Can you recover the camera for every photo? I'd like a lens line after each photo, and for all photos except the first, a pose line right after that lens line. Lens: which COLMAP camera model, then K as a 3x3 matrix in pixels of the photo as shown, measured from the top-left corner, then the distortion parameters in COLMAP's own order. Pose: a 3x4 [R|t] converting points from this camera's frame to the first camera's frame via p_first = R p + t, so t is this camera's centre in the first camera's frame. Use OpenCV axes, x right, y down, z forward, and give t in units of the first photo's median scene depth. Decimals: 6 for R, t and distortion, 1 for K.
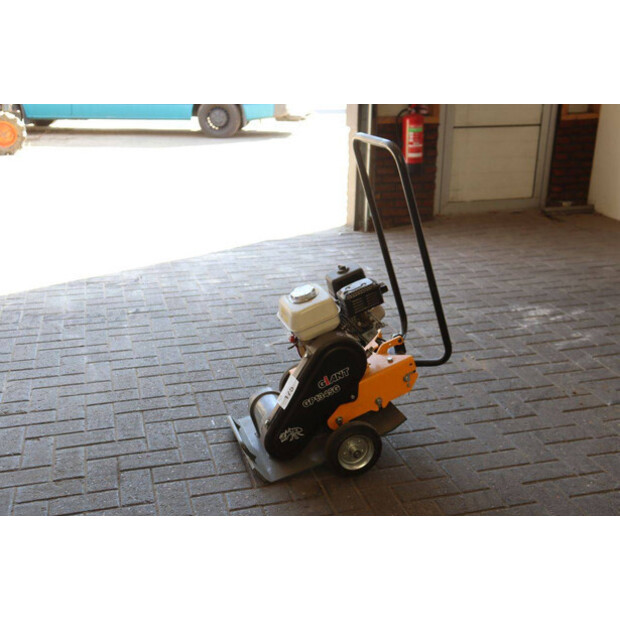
lens RADIAL K [[768.7, 0, 310.0], [0, 768.7, 310.0], [0, 0, 1]] dist [0.019092, 0.039329]
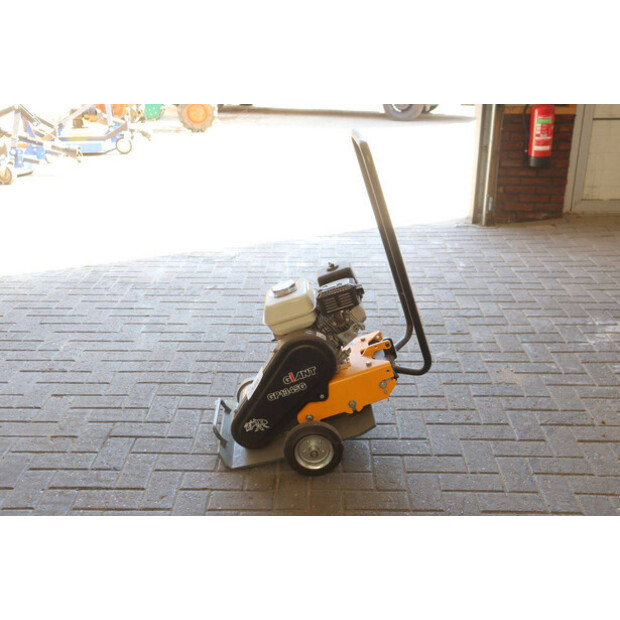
lens RADIAL K [[749.1, 0, 310.0], [0, 749.1, 310.0], [0, 0, 1]] dist [0.007718, 0.054171]
pose [[0.956972, 0.098070, -0.273105, 0.252204], [-0.089646, 0.995037, 0.043186, -0.032761], [0.275985, -0.016845, 0.961014, 0.059771]]
